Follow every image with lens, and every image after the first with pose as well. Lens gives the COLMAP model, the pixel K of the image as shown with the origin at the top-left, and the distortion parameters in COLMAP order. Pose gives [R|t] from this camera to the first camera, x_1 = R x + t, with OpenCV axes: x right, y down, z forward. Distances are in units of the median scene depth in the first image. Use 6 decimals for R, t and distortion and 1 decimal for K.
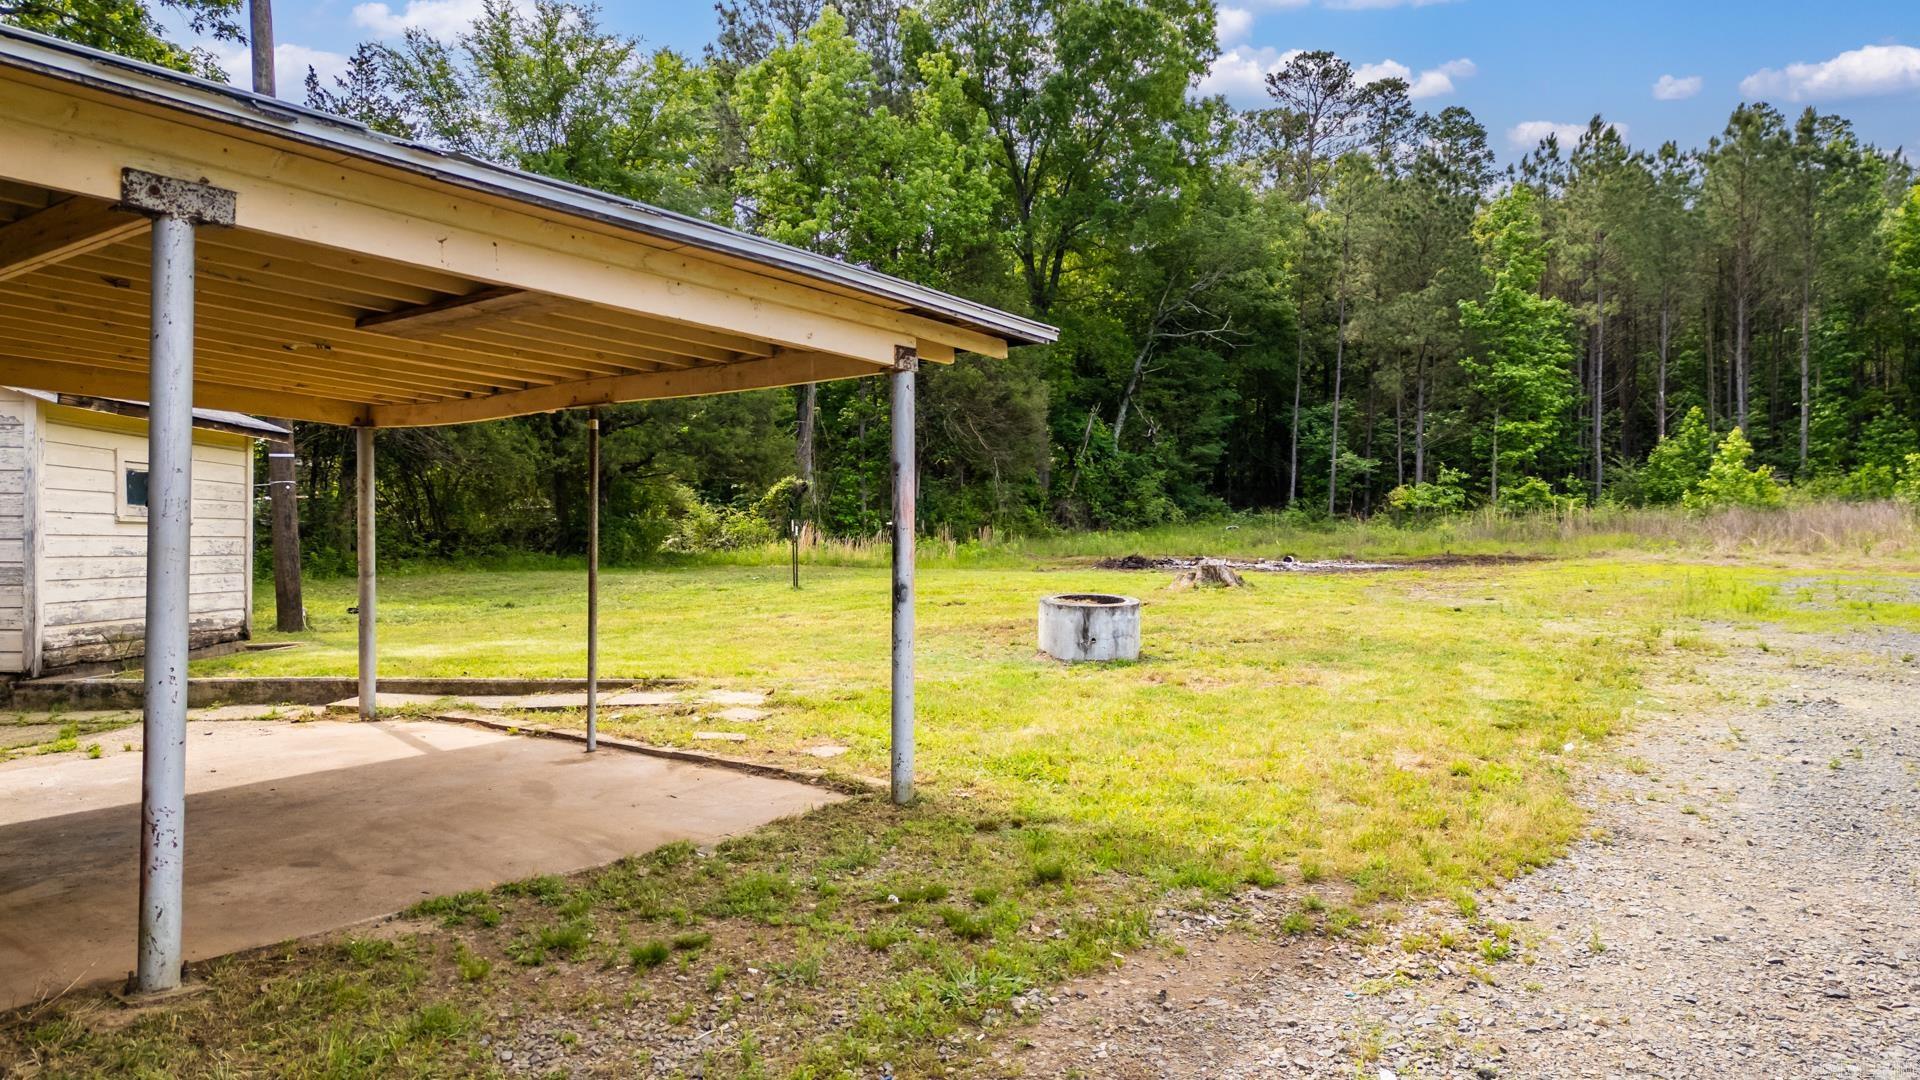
lens RADIAL K [[1357.8, 0, 973.3], [0, 1357.8, 541.1], [0, 0, 1]] dist [0.084035, -0.064595]
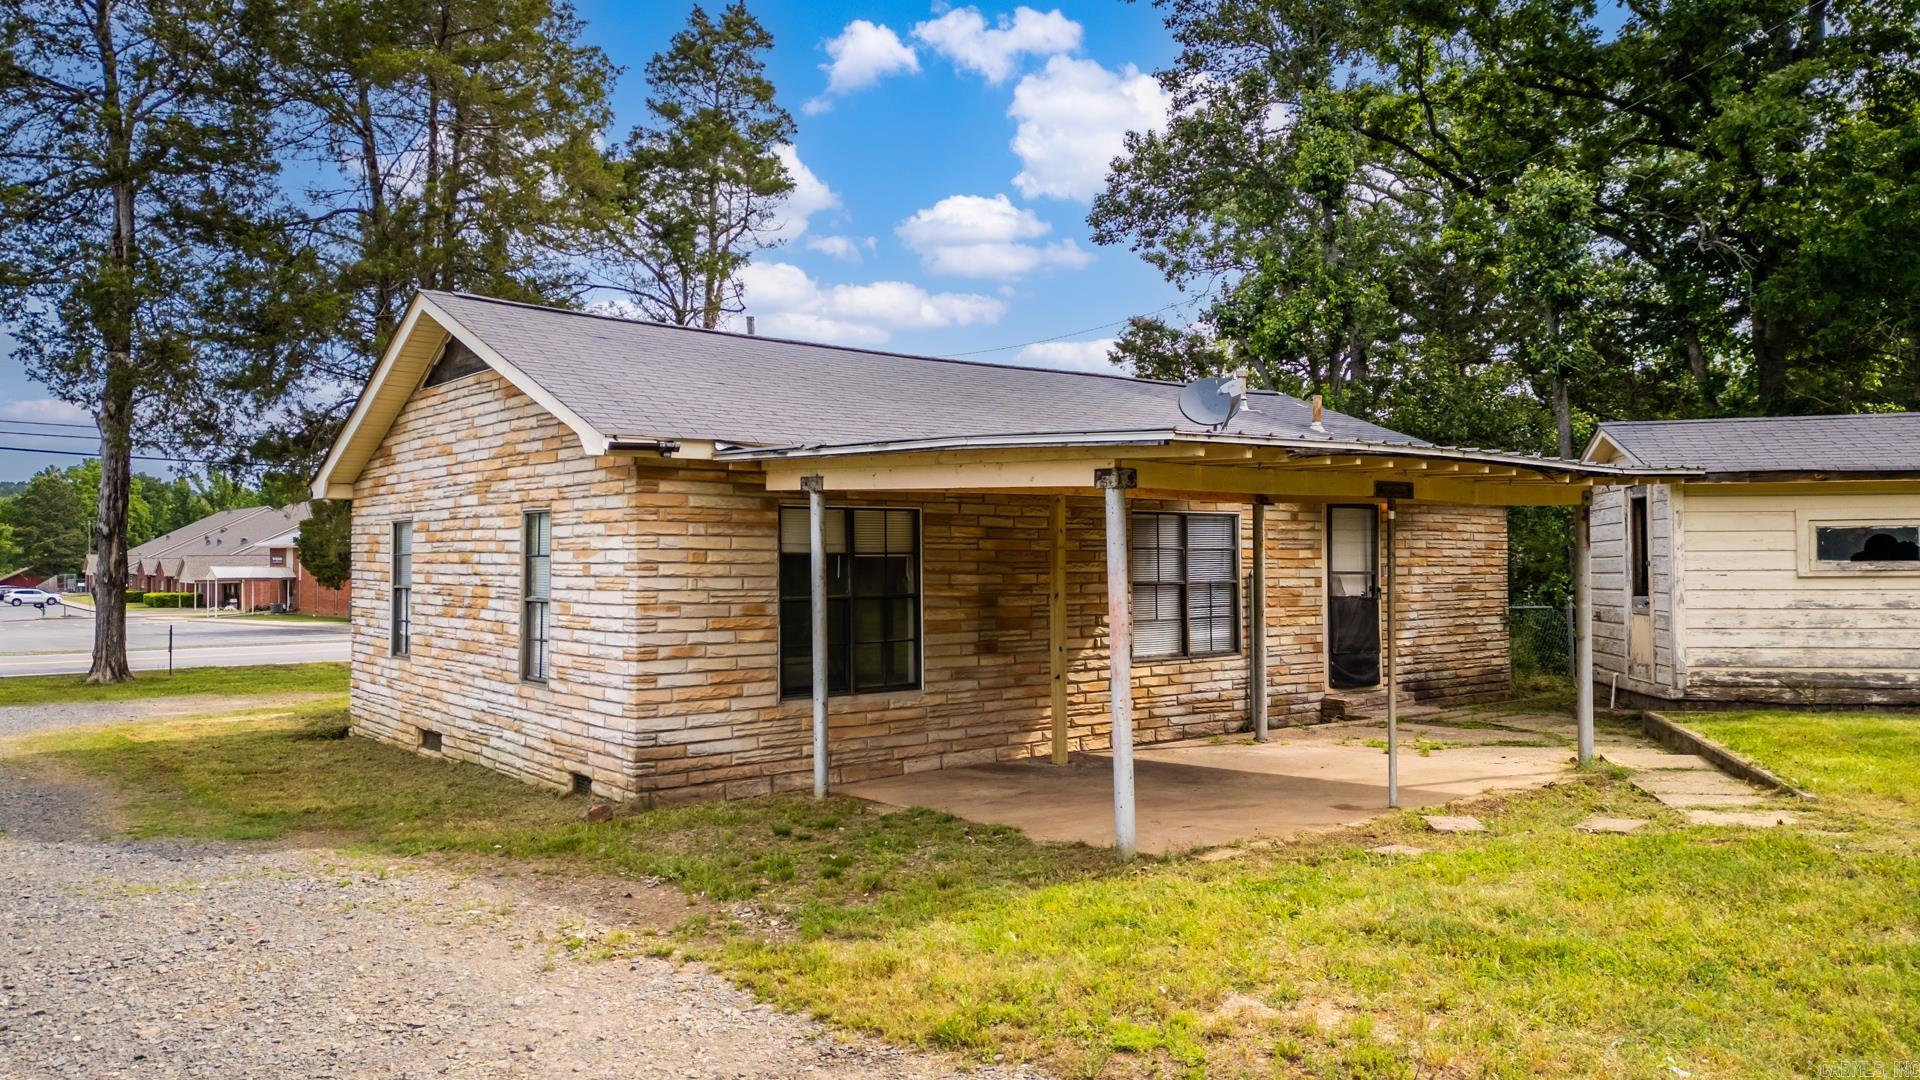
lens RADIAL K [[1357.8, 0, 973.1], [0, 1357.8, 540.3], [0, 0, 1]] dist [0.084035, -0.064595]
pose [[-0.213954, -0.012332, -0.976766, 0.128584], [0.012337, 0.999806, -0.015325, -0.007461], [0.976766, -0.015329, -0.213760, 0.131245]]
